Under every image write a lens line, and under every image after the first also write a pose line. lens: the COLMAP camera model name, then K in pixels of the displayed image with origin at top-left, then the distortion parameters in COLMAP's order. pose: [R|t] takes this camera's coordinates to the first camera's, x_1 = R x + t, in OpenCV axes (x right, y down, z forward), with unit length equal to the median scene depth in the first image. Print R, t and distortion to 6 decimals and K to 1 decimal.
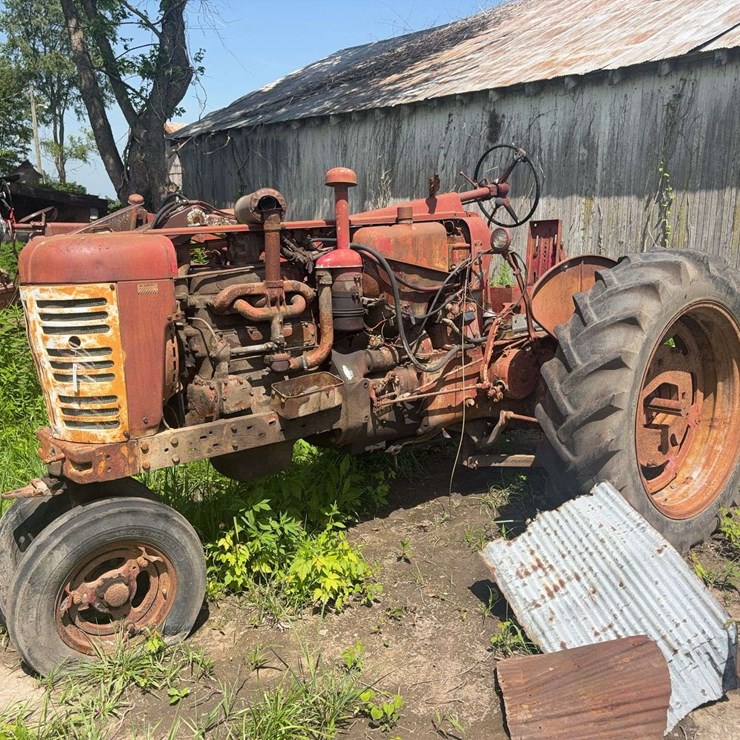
lens RADIAL K [[768.1, 0, 370.0], [0, 768.1, 370.0], [0, 0, 1]] dist [-0.013890, 0.106856]
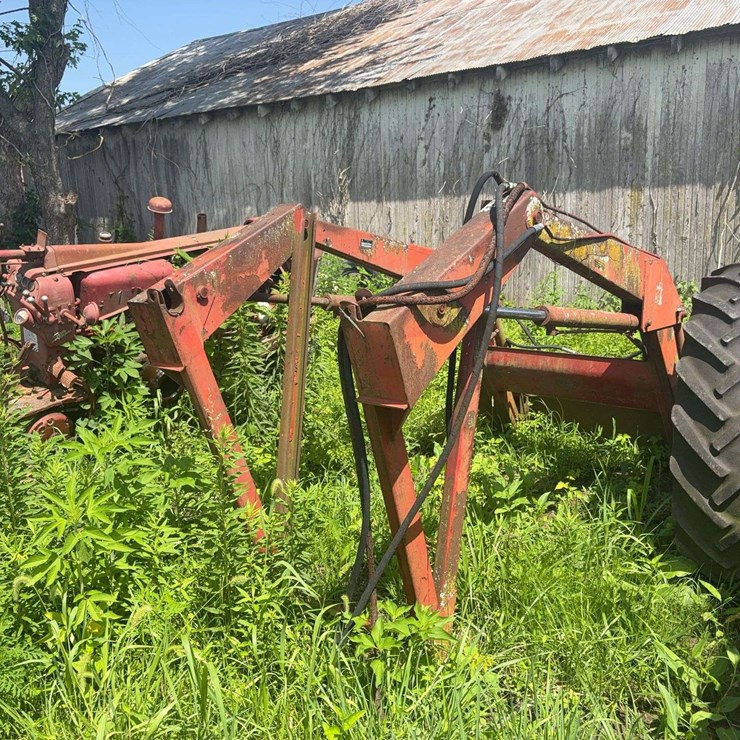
lens RADIAL K [[768.1, 0, 370.0], [0, 768.1, 370.0], [0, 0, 1]] dist [-0.013890, 0.106856]
pose [[0.962457, -0.091297, 0.255619, -0.217844], [0.095186, 0.995455, -0.002857, -0.044401], [-0.254196, 0.027081, 0.966773, 0.229113]]
